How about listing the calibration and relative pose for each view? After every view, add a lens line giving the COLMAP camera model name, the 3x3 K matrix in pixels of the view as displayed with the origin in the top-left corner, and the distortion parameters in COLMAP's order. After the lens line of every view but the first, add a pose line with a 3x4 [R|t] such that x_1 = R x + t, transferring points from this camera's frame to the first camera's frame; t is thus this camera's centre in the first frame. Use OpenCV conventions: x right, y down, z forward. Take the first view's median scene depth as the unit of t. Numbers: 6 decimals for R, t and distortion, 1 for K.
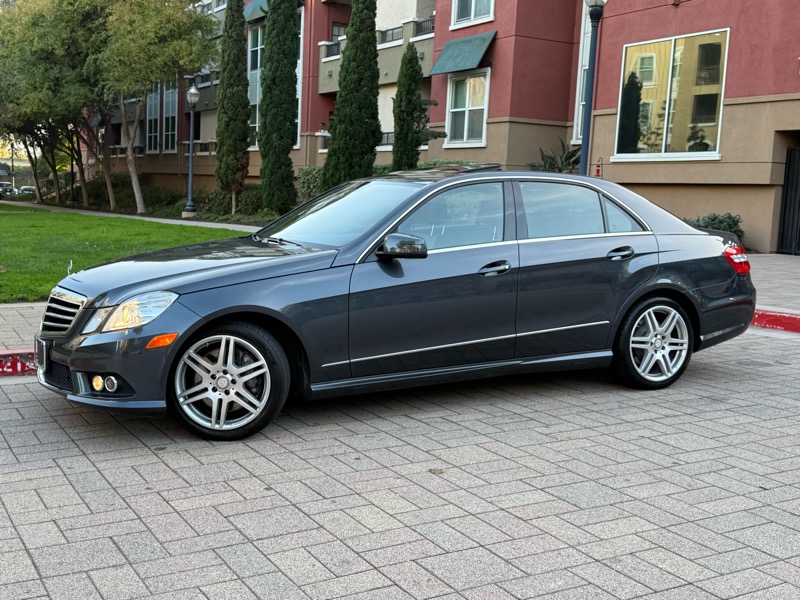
lens RADIAL K [[982.2, 0, 399.3], [0, 982.2, 302.3], [0, 0, 1]] dist [0.098849, 0.000000]
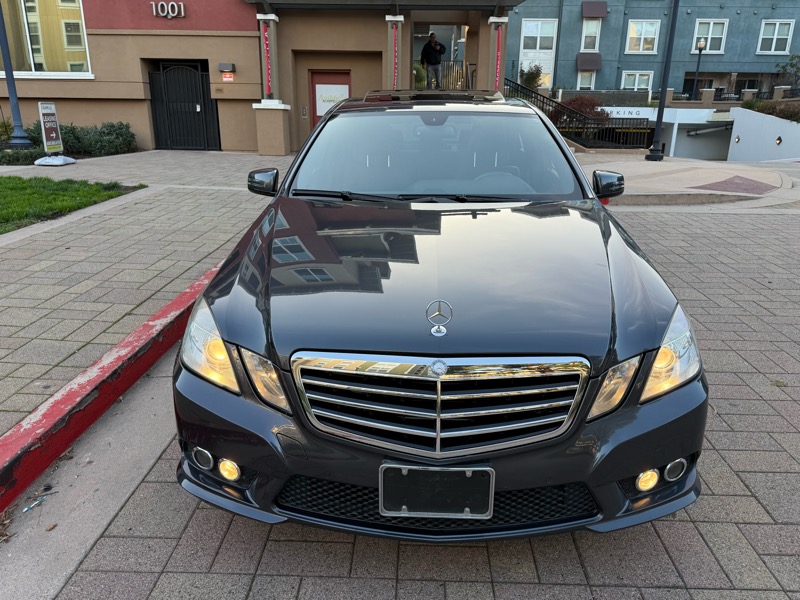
lens RADIAL K [[566.9, 0, 403.3], [0, 566.9, 299.6], [0, 0, 1]] dist [0.030348, -0.033981]
pose [[0.510194, -0.294682, 0.808000, -0.568111], [0.104116, 0.953723, 0.282085, -0.125121], [-0.853734, -0.059792, 0.517265, 0.858804]]
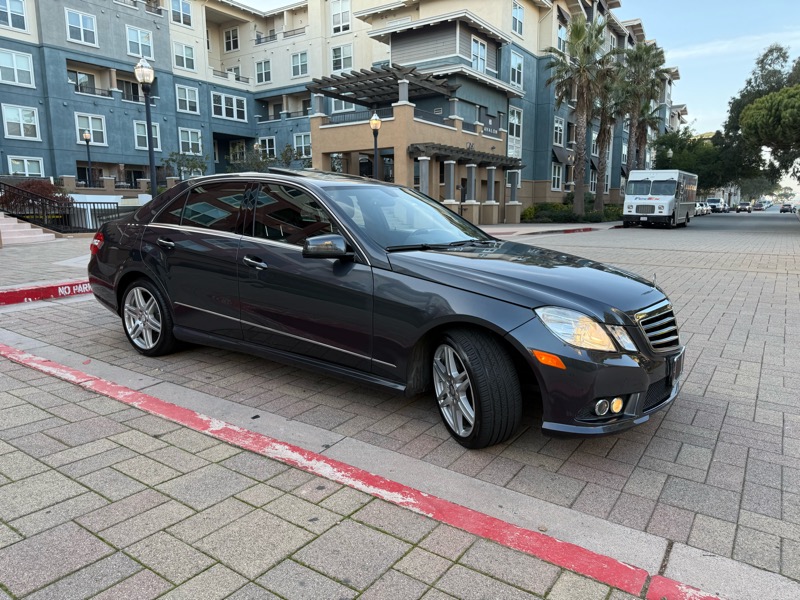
lens RADIAL K [[566.9, 0, 399.9], [0, 566.9, 305.0], [0, 0, 1]] dist [0.030348, -0.033981]
pose [[-0.459702, -0.187670, 0.868018, -0.710746], [0.081776, 0.964318, 0.251799, -0.174969], [-0.884300, 0.186736, -0.427952, 1.465135]]
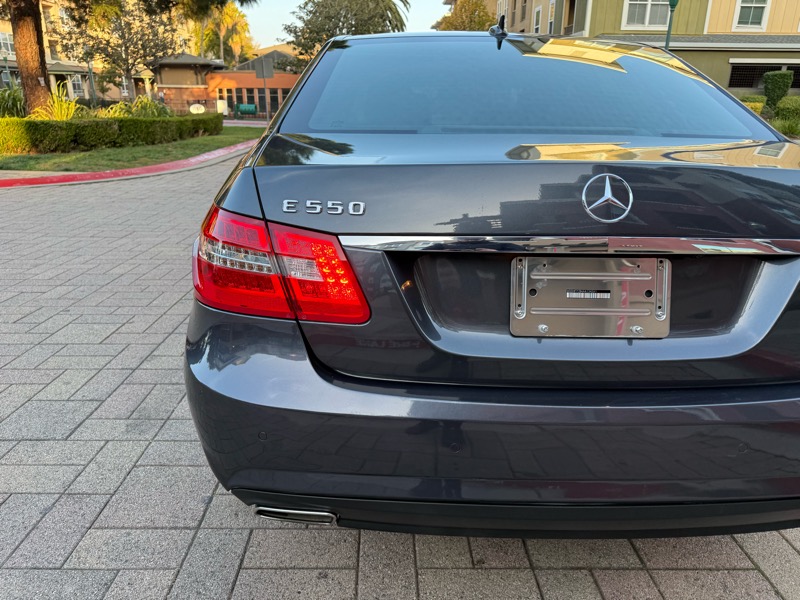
lens RADIAL K [[566.9, 0, 401.8], [0, 566.9, 295.7], [0, 0, 1]] dist [0.030348, -0.033981]
pose [[-0.454363, 0.246880, -0.855923, 0.585361], [-0.127600, 0.932885, 0.336815, -0.118842], [0.881631, 0.262252, -0.392366, 1.398717]]
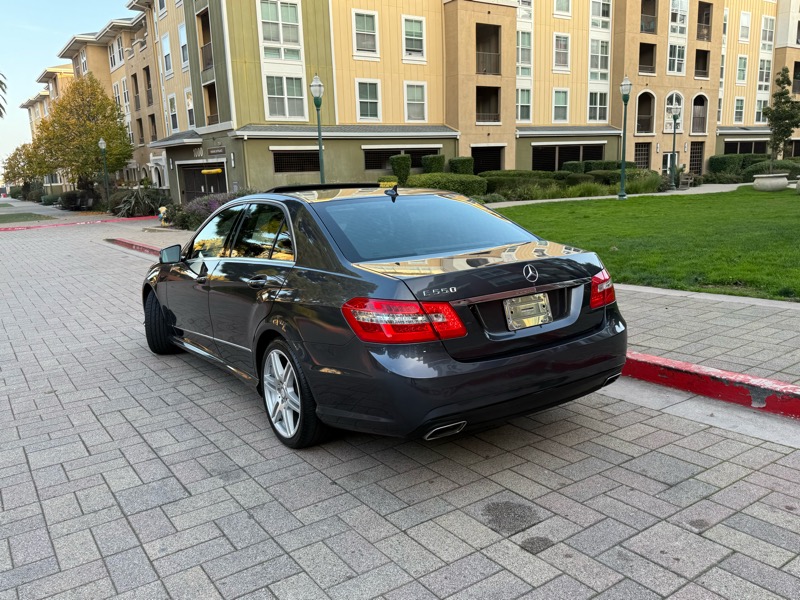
lens RADIAL K [[628.1, 0, 395.8], [0, 628.1, 297.4], [0, 0, 1]] dist [0.075541, -0.108370]
pose [[0.098811, 0.147882, -0.984057, 0.925036], [-0.067847, 0.987596, 0.141601, -0.143913], [0.992791, 0.052774, 0.107619, 1.202083]]
